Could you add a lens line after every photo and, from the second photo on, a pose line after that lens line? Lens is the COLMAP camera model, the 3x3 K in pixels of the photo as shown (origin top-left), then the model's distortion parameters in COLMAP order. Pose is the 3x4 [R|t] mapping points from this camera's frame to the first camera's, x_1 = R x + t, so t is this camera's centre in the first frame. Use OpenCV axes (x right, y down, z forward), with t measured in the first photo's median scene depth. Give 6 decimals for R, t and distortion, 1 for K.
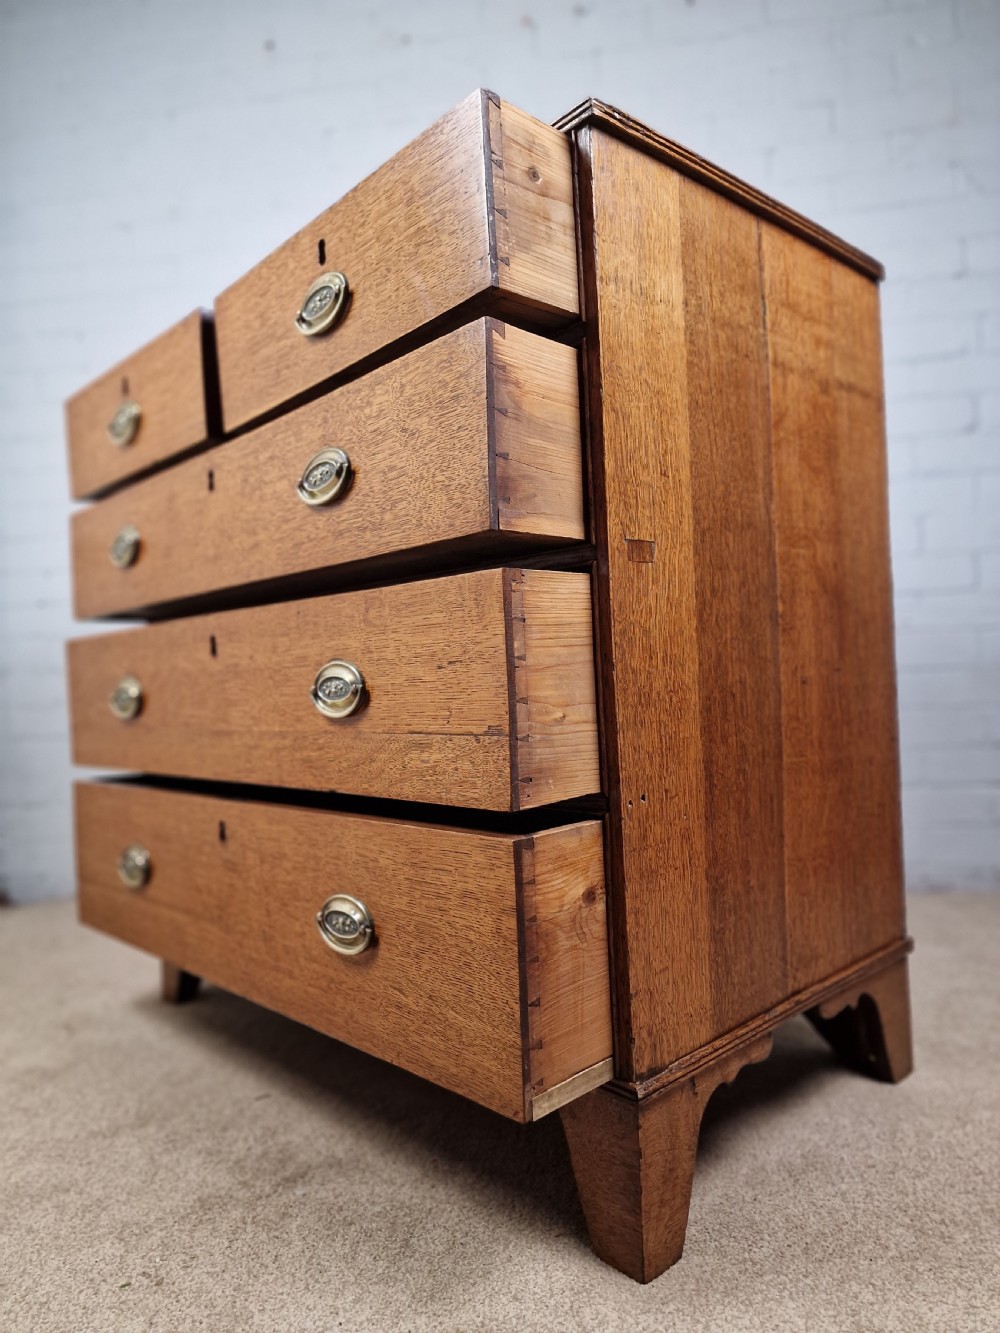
lens RADIAL K [[878.5, 0, 522.9], [0, 878.5, 691.6], [0, 0, 1]] dist [0.068674, -0.049869]
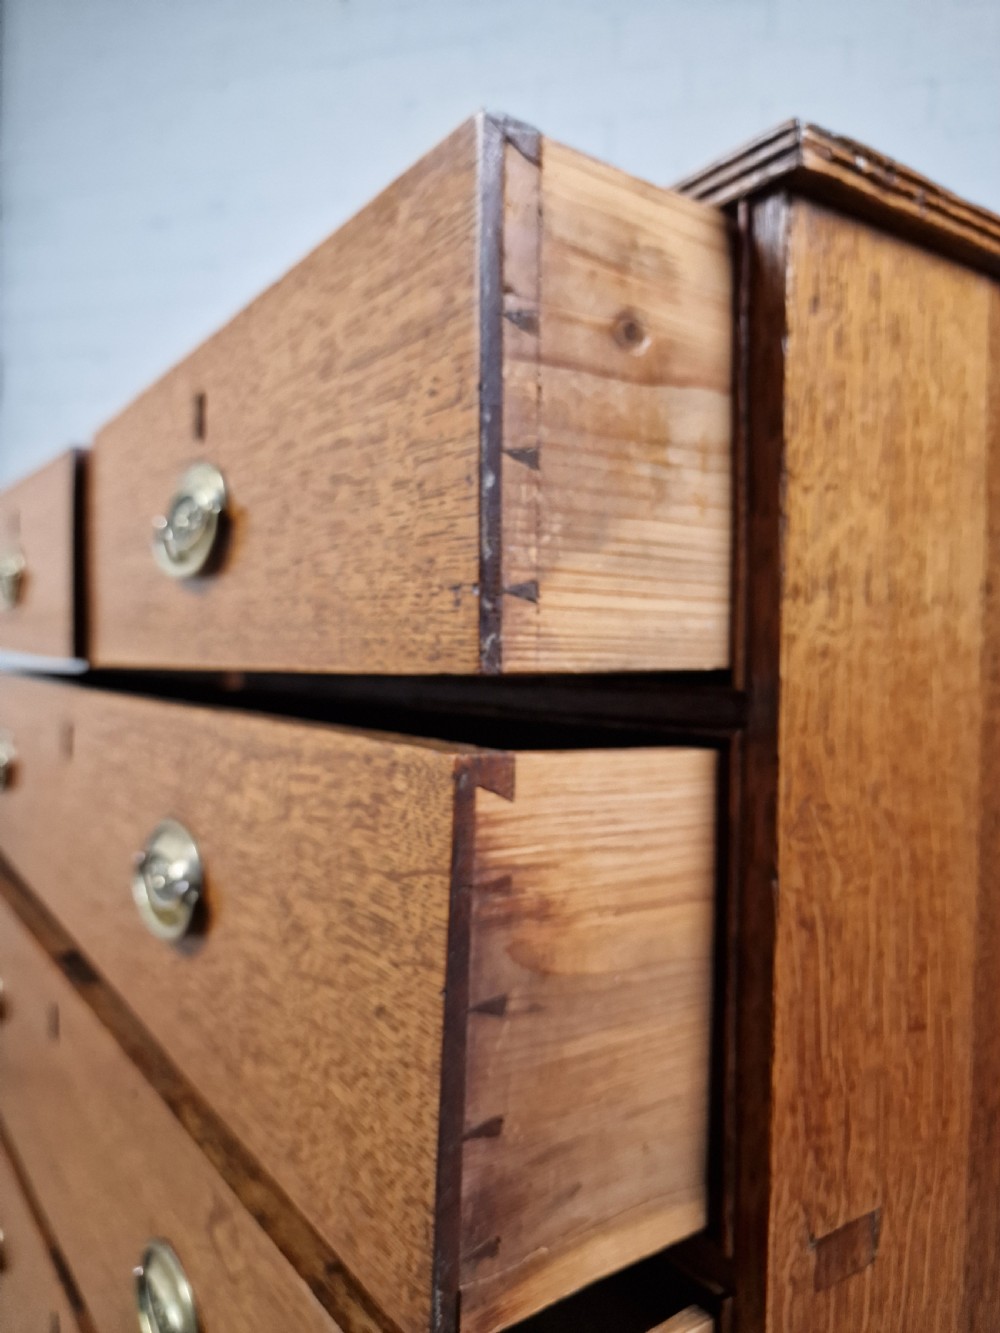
lens RADIAL K [[930.3, 0, 531.3], [0, 930.3, 681.2], [0, 0, 1]] dist [-0.001374, 0.000680]
pose [[0.991133, 0.065691, -0.115500, 0.025309], [-0.063512, 0.997729, 0.022447, -0.424505], [0.116712, -0.014912, 0.993054, 0.588957]]
